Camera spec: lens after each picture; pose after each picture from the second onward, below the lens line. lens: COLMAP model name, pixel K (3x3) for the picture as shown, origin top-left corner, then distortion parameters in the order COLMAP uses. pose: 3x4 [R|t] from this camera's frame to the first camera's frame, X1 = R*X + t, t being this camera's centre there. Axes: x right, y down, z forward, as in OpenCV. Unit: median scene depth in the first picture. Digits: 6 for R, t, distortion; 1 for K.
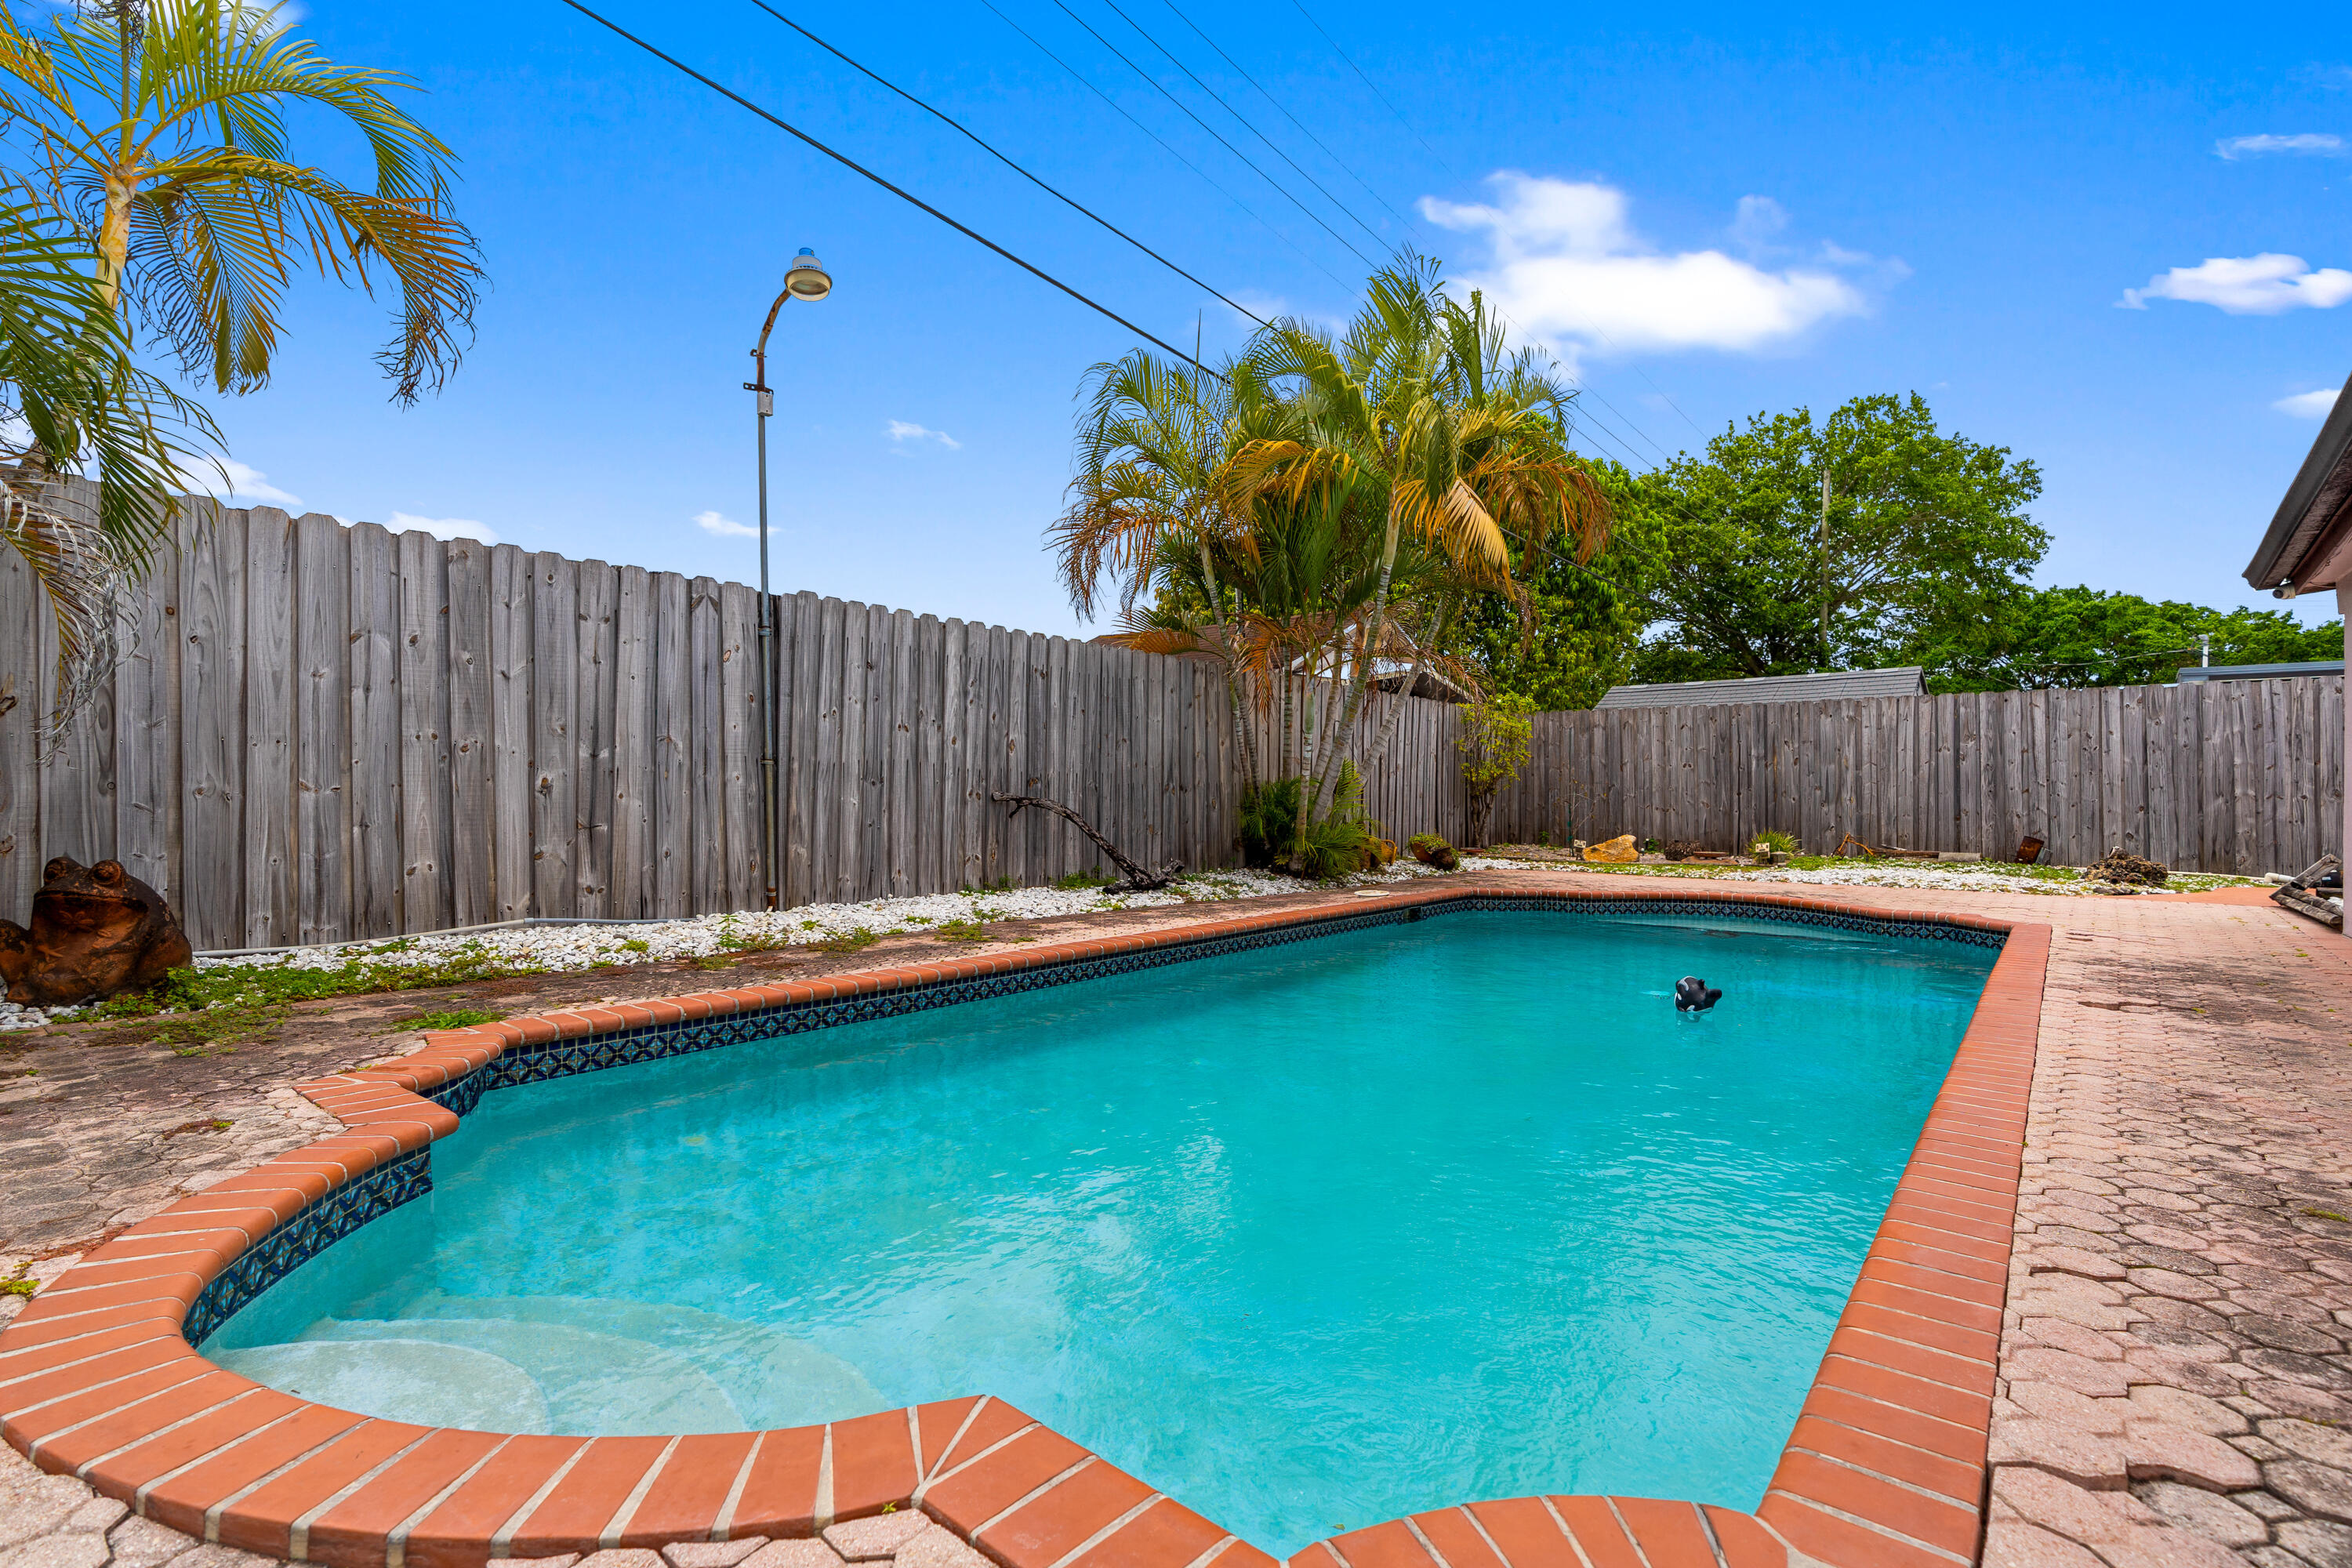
lens RADIAL K [[1087.3, 0, 1193.8], [0, 1087.3, 786.5], [0, 0, 1]] dist [-0.010202, 0.001546]
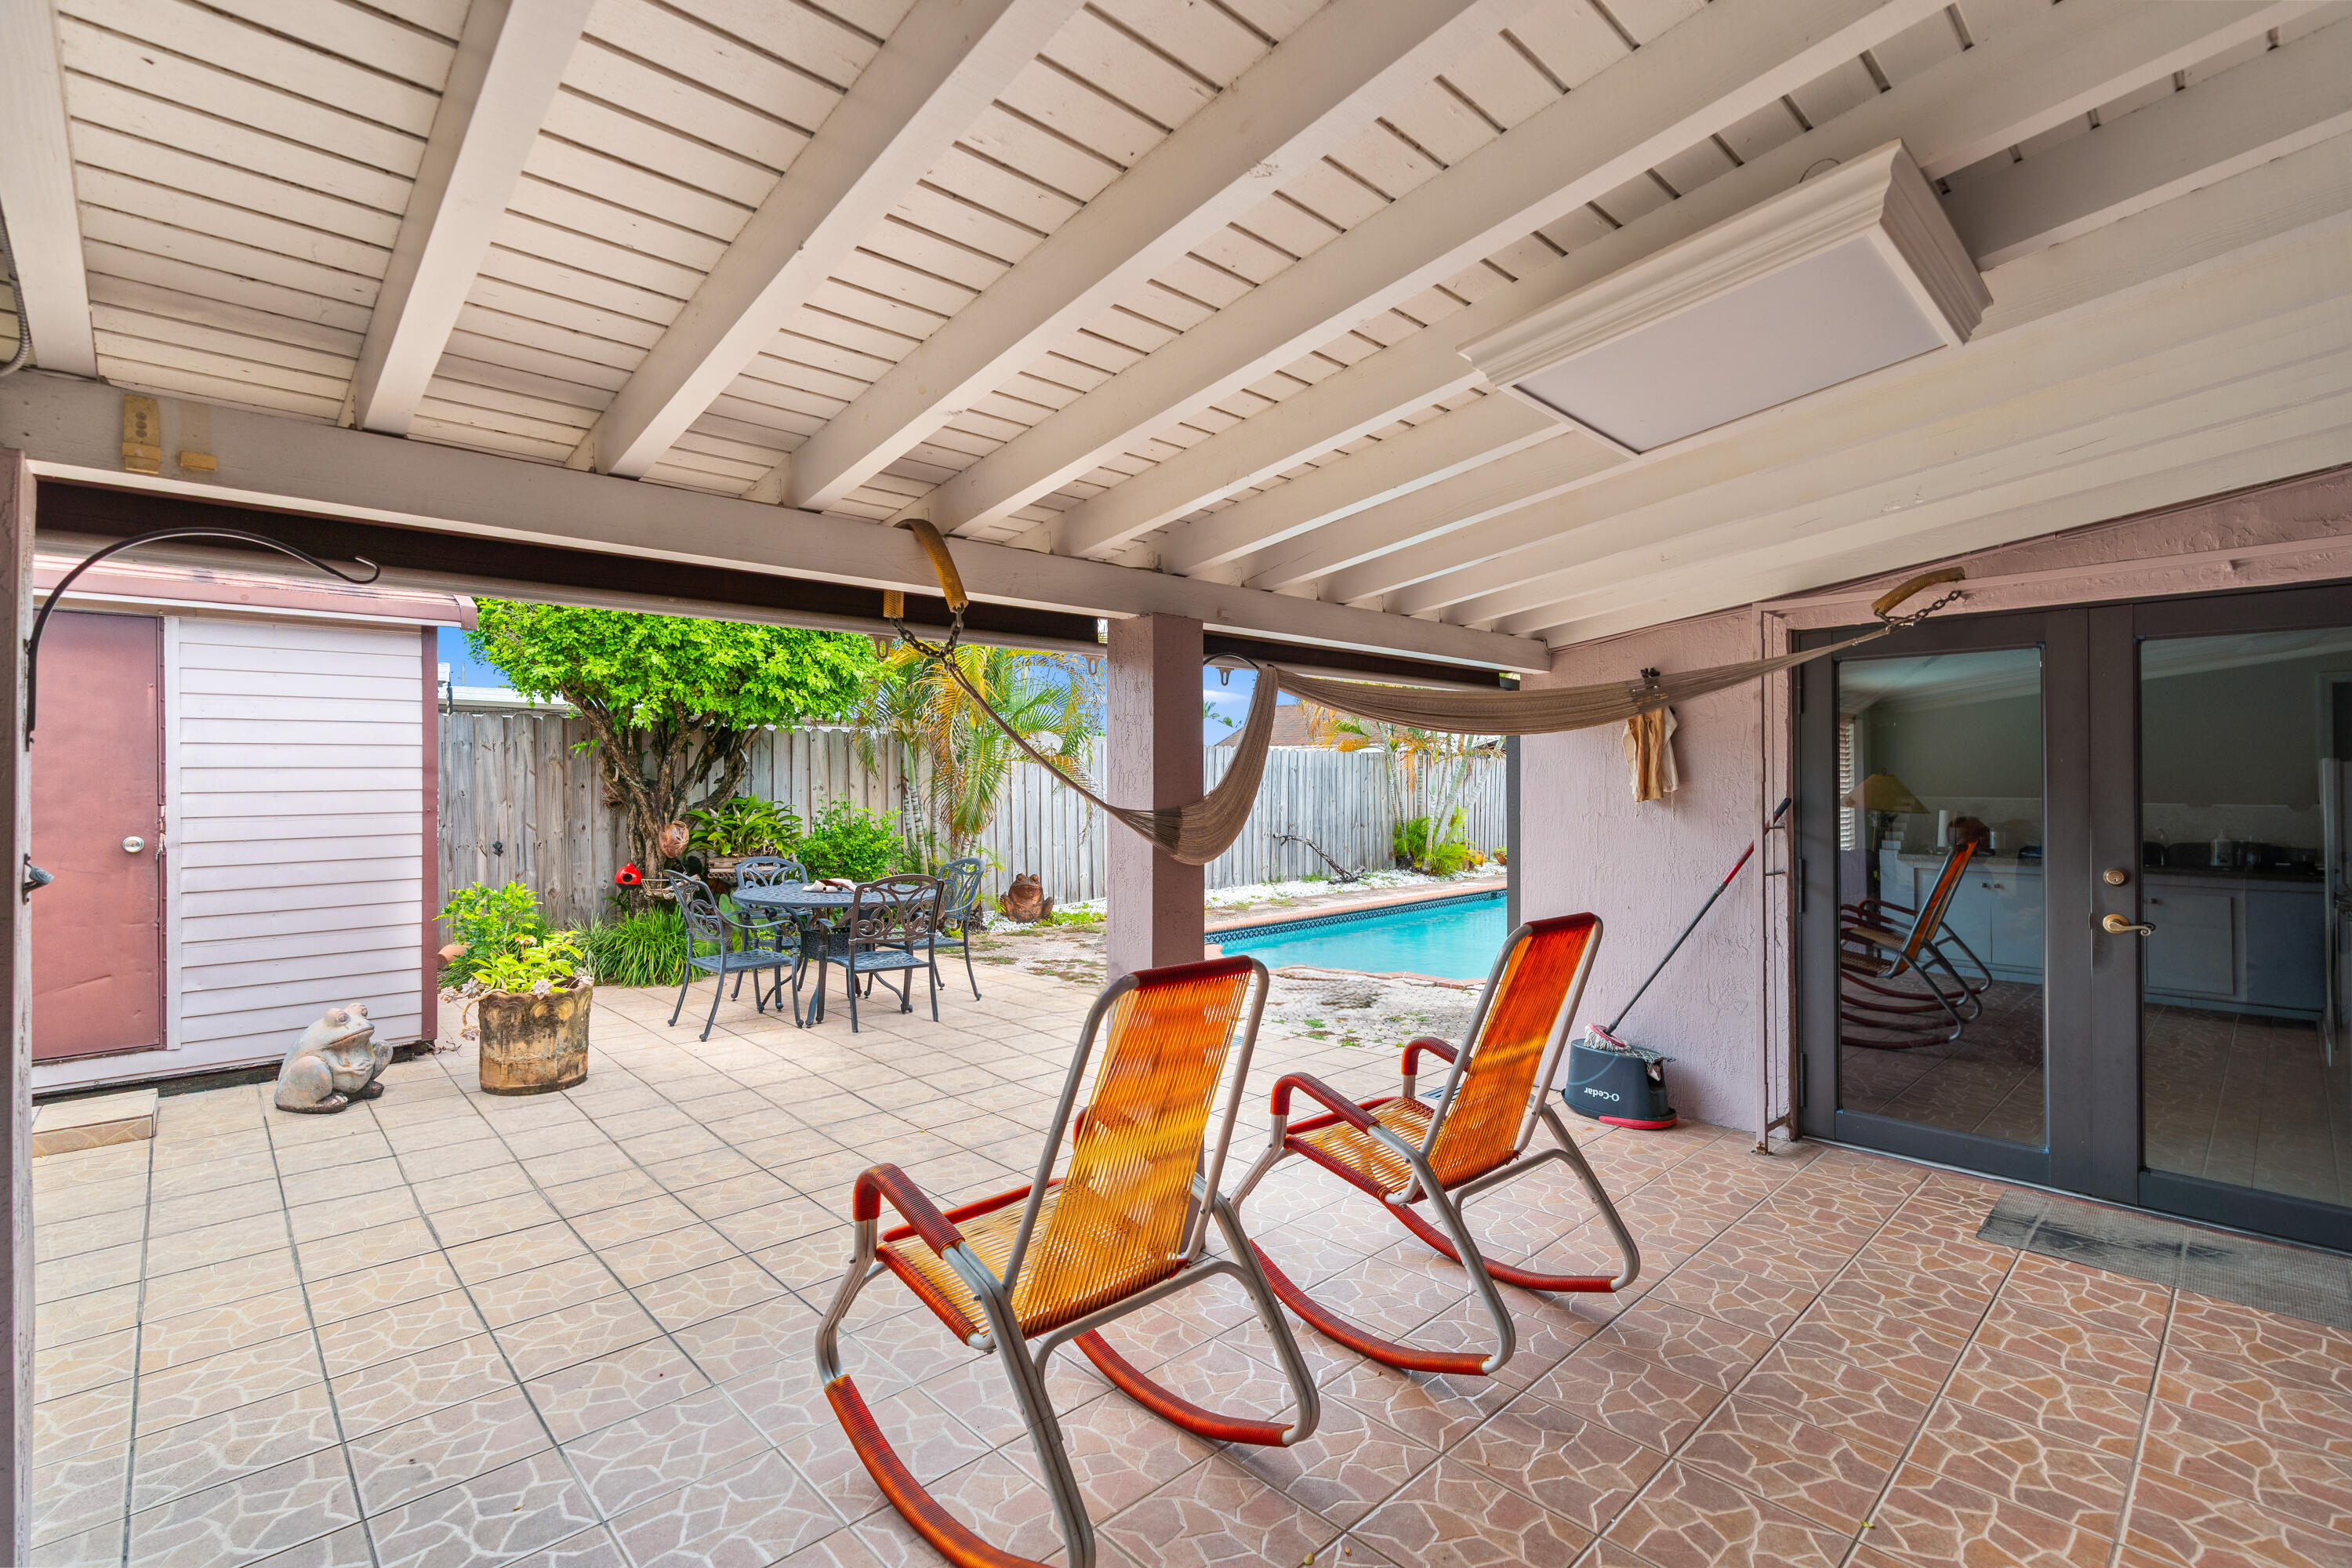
lens RADIAL K [[1062.6, 0, 1176.0], [0, 1062.6, 784.0], [0, 0, 1]] dist [-0.016528, 0.005896]
pose [[0.994201, -0.007183, -0.107300, -0.108842], [0.008160, 0.999929, 0.008672, -0.072262], [0.107230, -0.009497, 0.994189, -0.663671]]
